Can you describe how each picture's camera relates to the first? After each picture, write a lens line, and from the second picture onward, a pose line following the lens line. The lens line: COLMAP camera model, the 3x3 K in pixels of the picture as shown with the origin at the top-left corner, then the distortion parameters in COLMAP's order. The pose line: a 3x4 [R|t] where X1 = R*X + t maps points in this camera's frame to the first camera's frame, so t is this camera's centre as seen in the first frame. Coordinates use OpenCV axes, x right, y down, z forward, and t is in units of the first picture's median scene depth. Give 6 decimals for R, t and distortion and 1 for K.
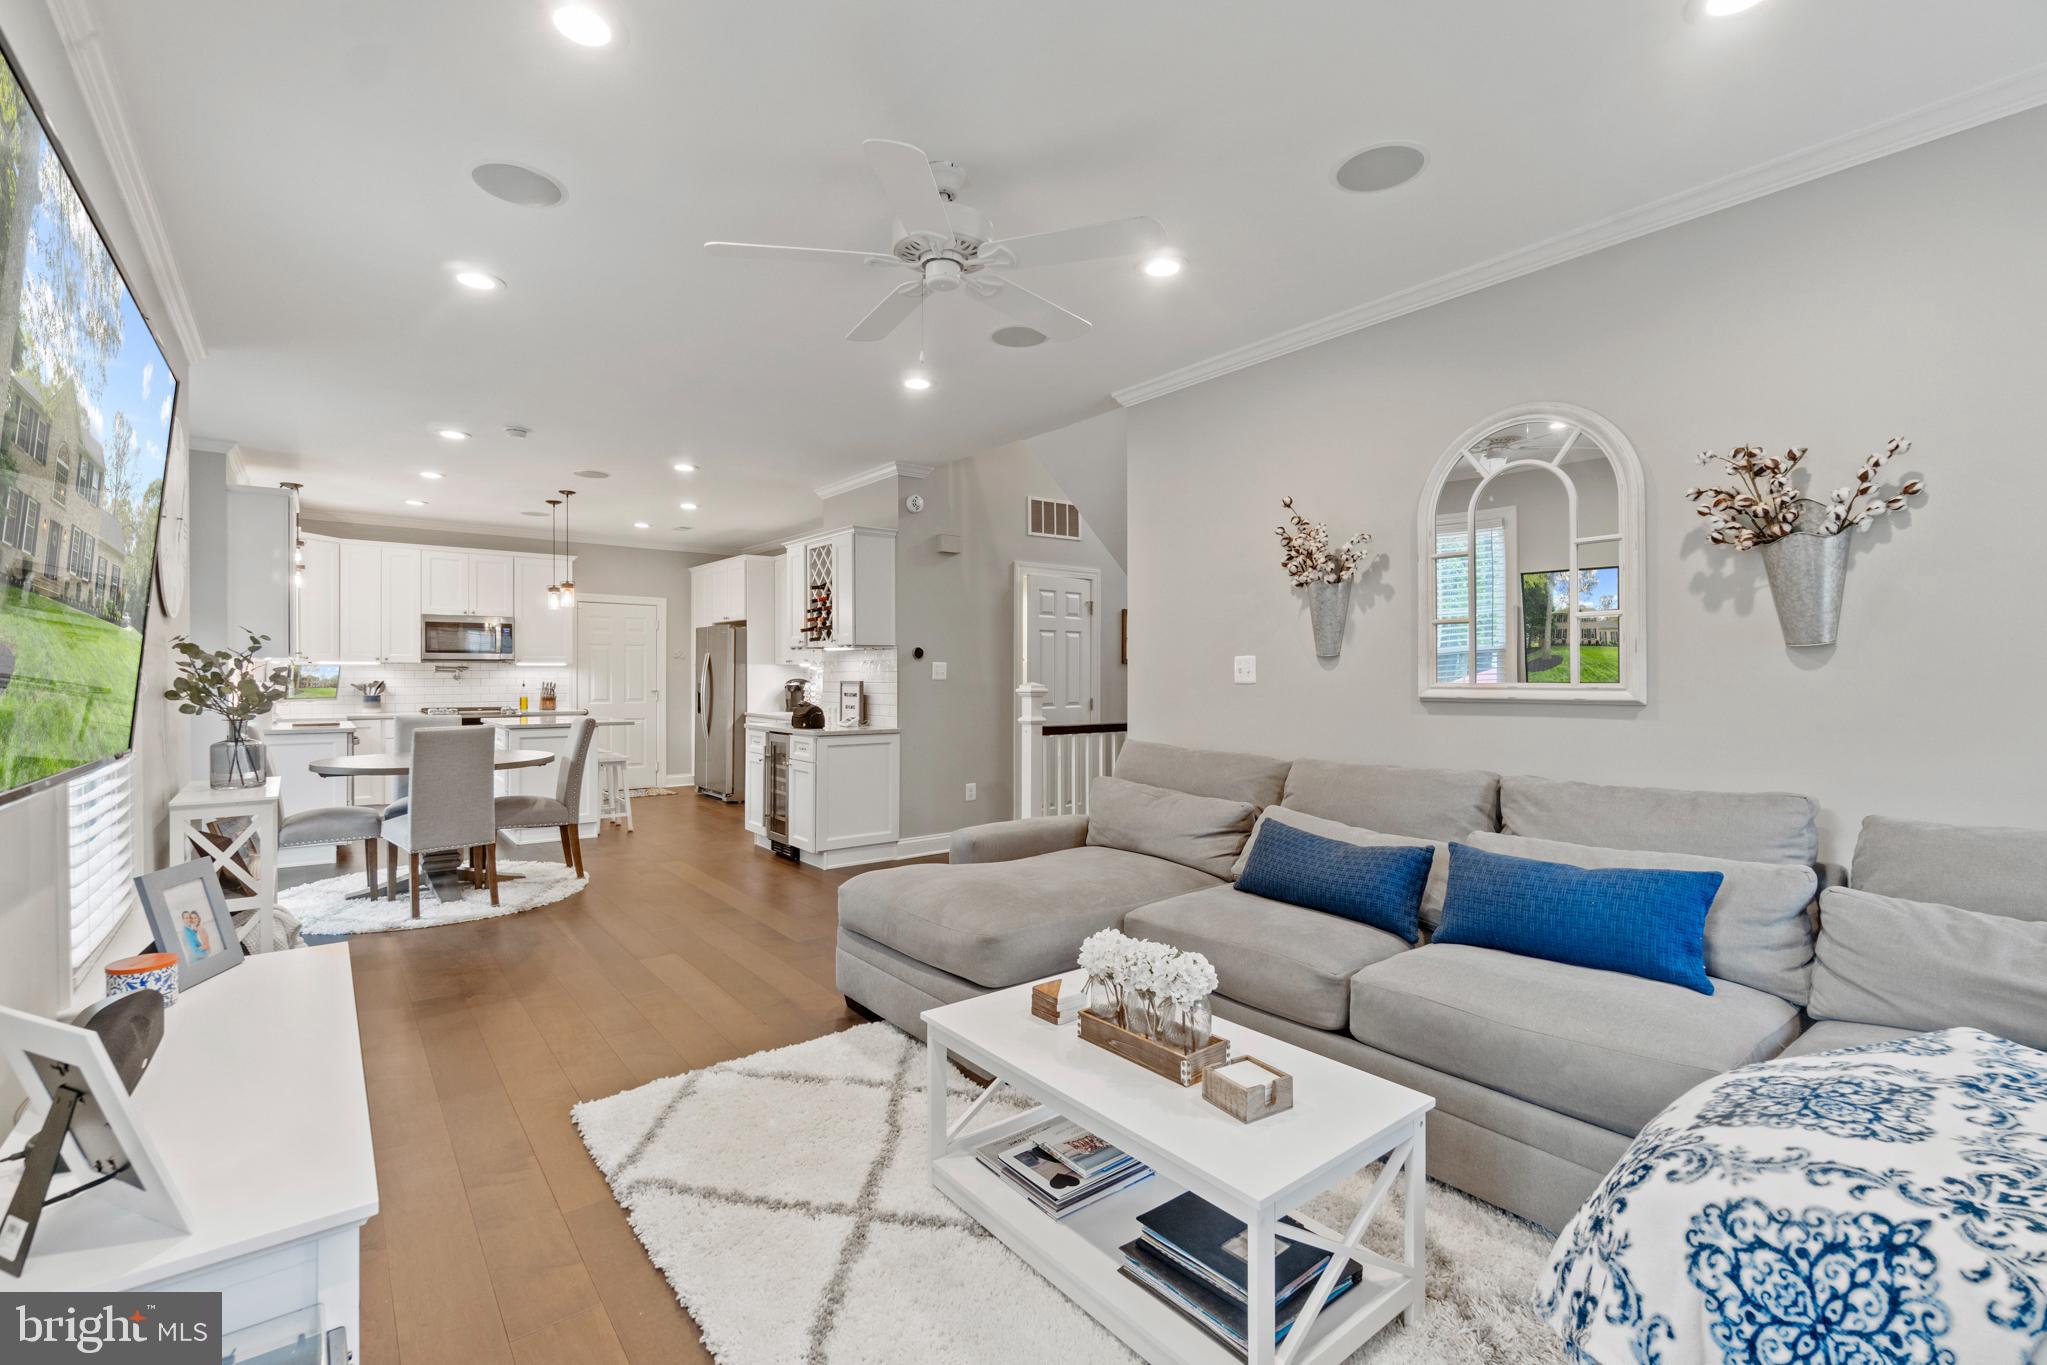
lens RADIAL K [[882.0, 0, 1014.1], [0, 882.0, 684.3], [0, 0, 1]] dist [-0.003460, 0.000633]
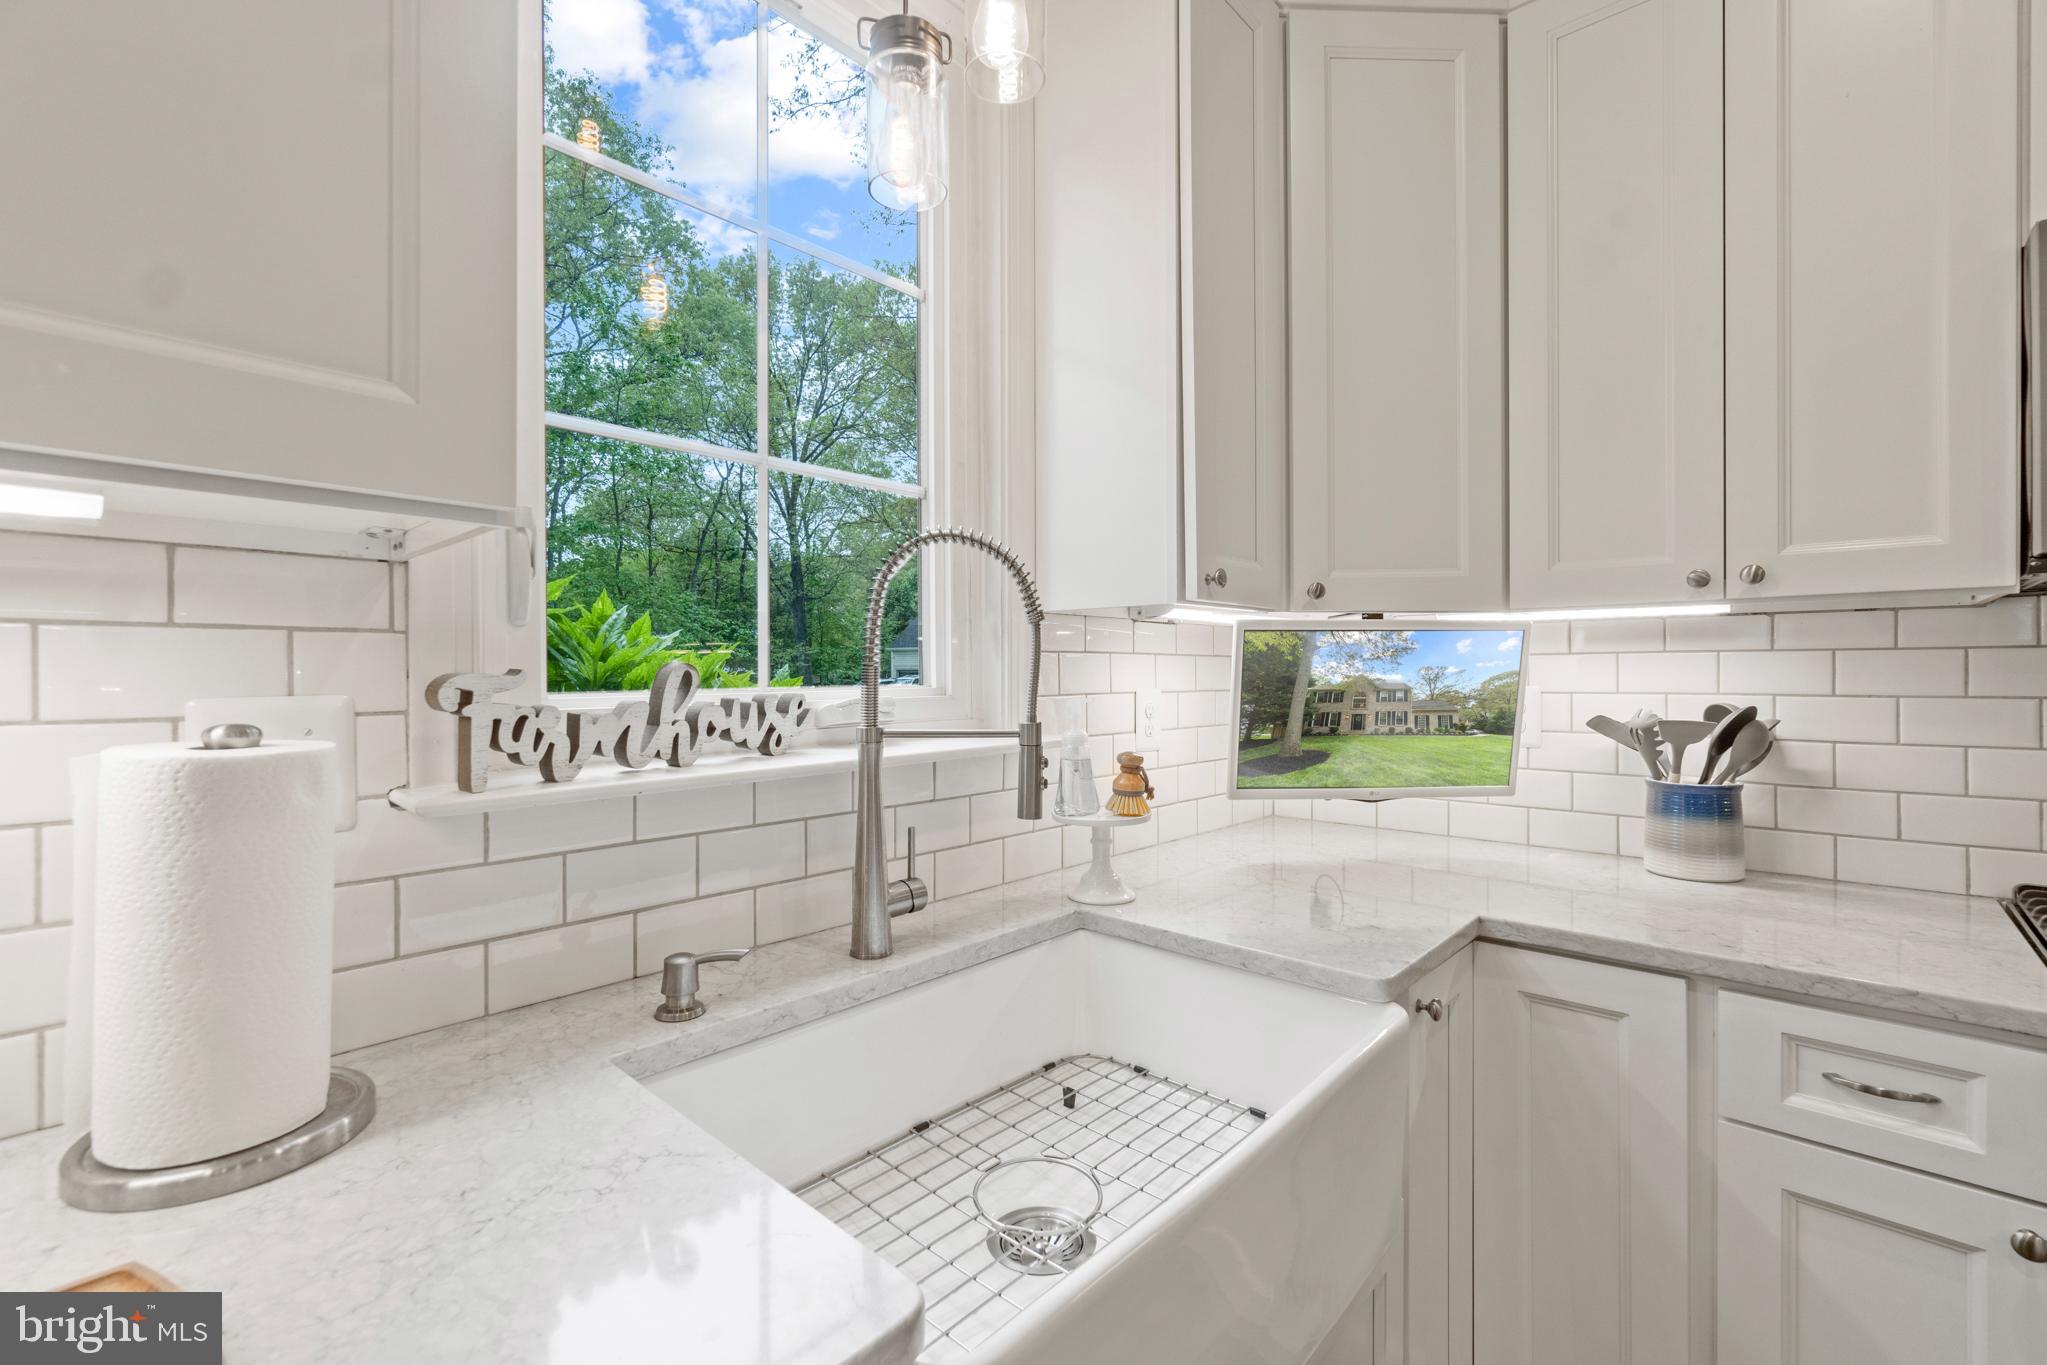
lens RADIAL K [[882.0, 0, 1016.9], [0, 882.0, 678.4], [0, 0, 1]] dist [-0.003460, 0.000633]
pose [[0.154557, -0.000216, -0.987984, -0.535256], [-0.007597, 0.999970, -0.001407, -0.008092], [0.987955, 0.007723, 0.154551, 0.784001]]
